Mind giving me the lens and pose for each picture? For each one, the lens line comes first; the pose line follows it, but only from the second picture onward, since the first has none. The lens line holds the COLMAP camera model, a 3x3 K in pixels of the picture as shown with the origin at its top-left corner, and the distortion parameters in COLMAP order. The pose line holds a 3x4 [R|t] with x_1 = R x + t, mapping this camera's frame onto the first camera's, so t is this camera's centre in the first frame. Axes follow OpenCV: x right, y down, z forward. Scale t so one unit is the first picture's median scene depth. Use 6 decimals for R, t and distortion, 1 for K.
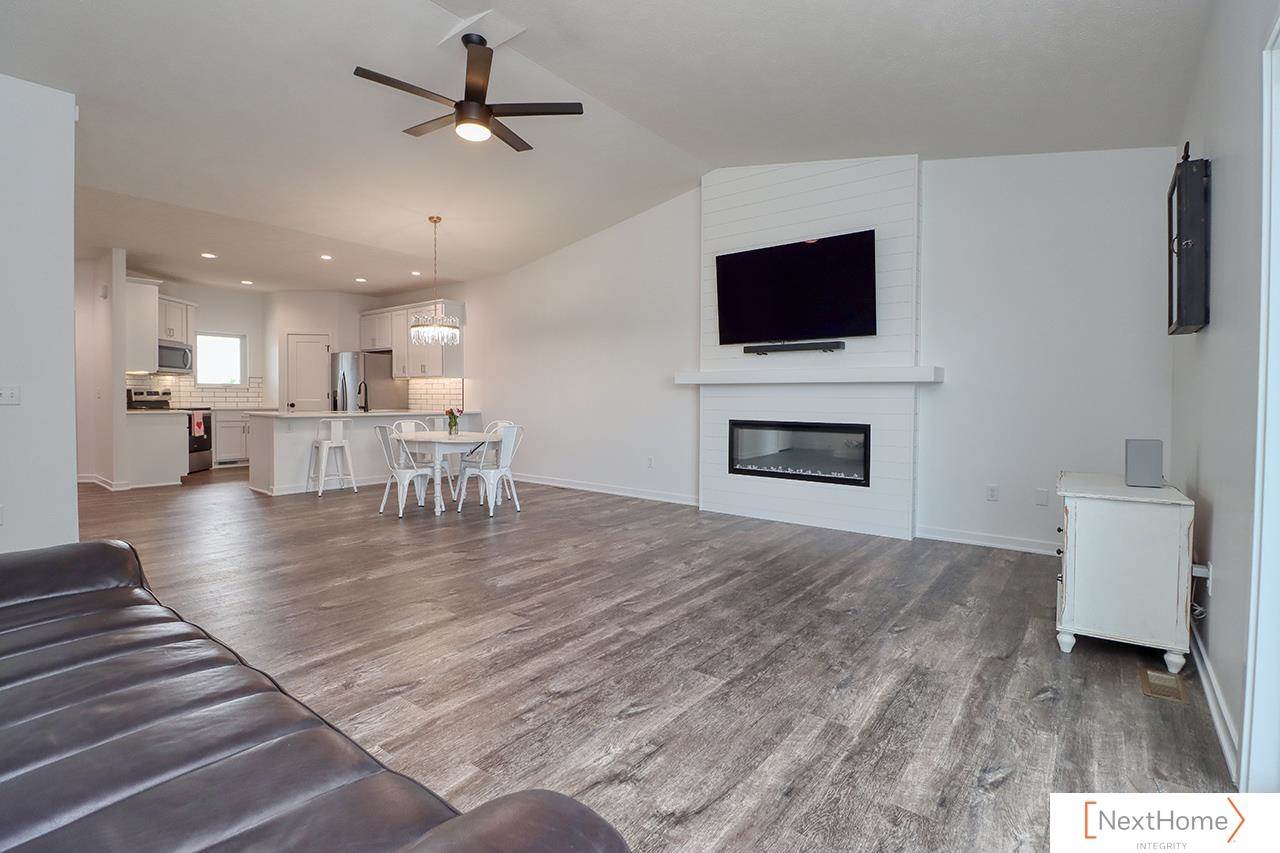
lens RADIAL K [[592.8, 0, 647.9], [0, 592.8, 412.1], [0, 0, 1]] dist [-0.005207, -0.010238]
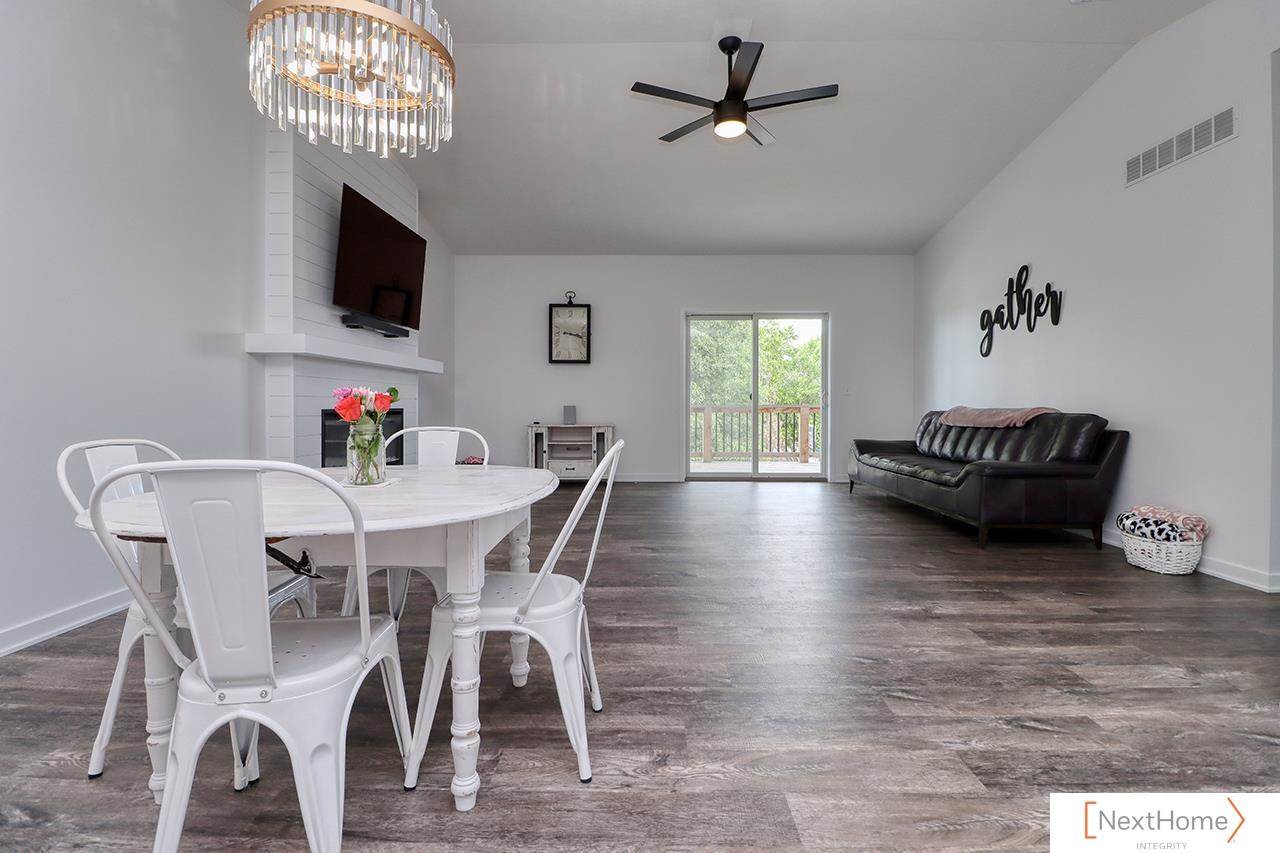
lens RADIAL K [[592.8, 0, 643.4], [0, 592.8, 404.3], [0, 0, 1]] dist [-0.005207, -0.010238]
pose [[-0.601246, -0.008702, 0.799017, -0.586151], [0.012949, 0.999703, 0.020631, -0.002162], [-0.798959, 0.022750, -0.600955, 0.984199]]
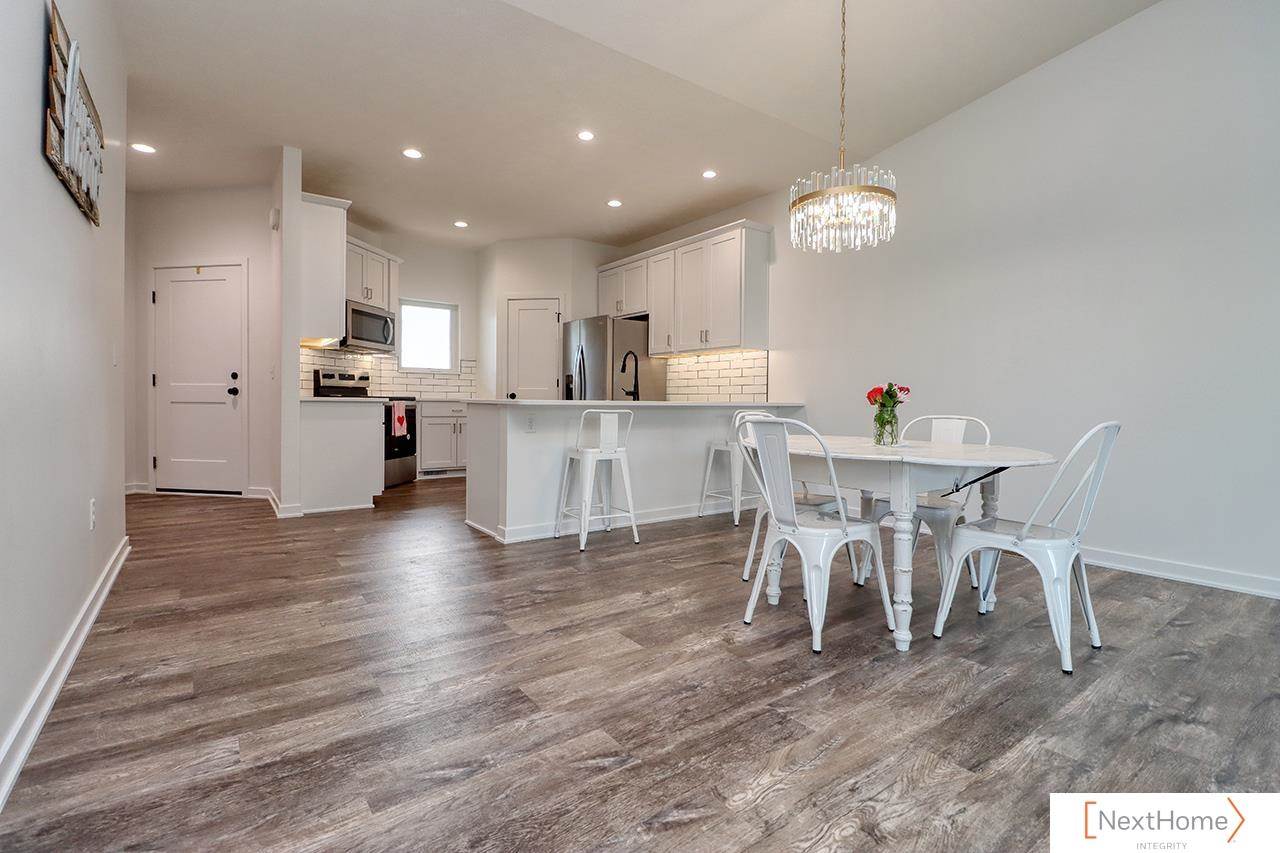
lens RADIAL K [[592.8, 0, 645.2], [0, 592.8, 415.2], [0, 0, 1]] dist [-0.005207, -0.010238]
pose [[0.961912, 0.008796, -0.273216, -0.352434], [-0.010029, 0.999945, -0.003118, 0.018528], [0.273174, 0.005739, 0.961948, 0.490723]]
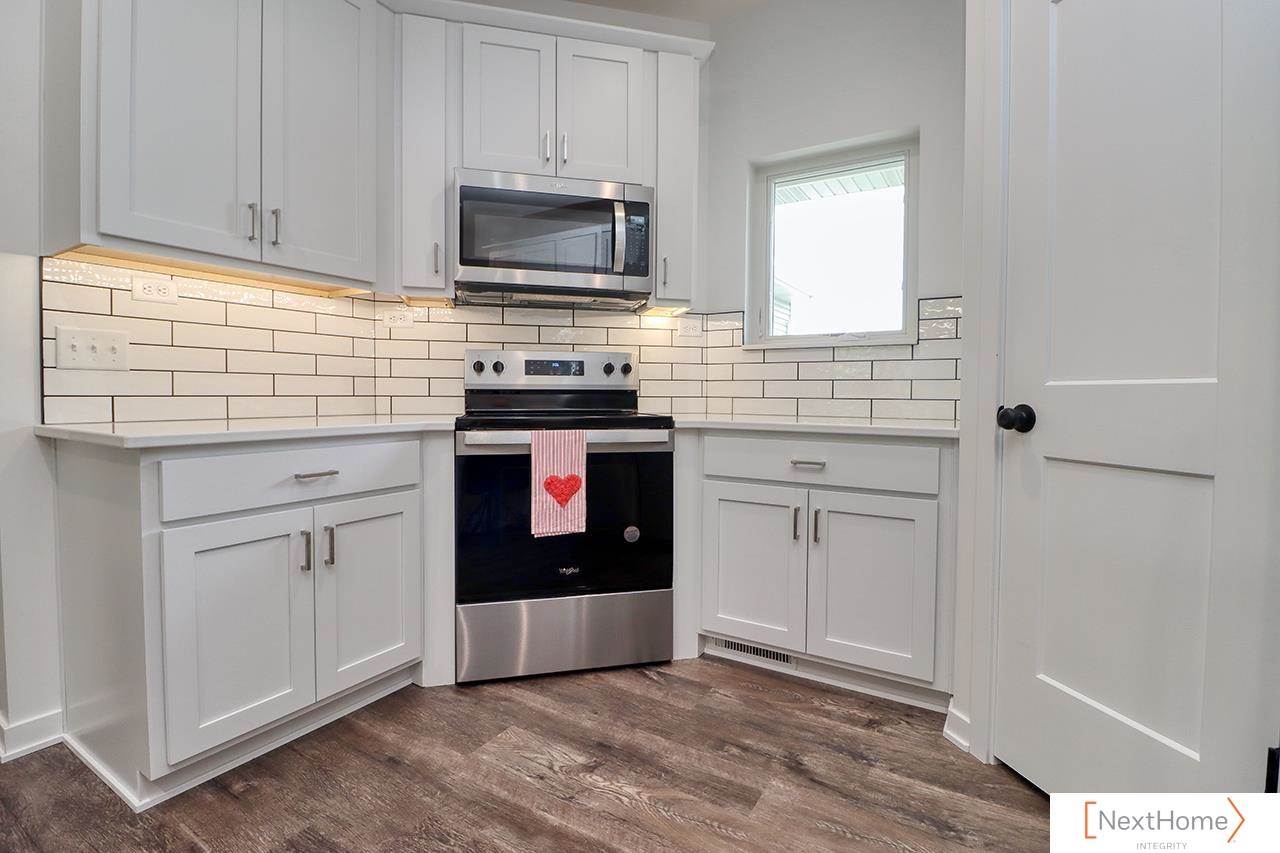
lens RADIAL K [[592.8, 0, 641.9], [0, 592.8, 413.9], [0, 0, 1]] dist [-0.005207, -0.010238]
pose [[0.113887, 0.025806, -0.993158, -0.662912], [-0.032821, 0.999215, 0.022200, -0.019720], [0.992951, 0.030068, 0.114645, 1.280742]]
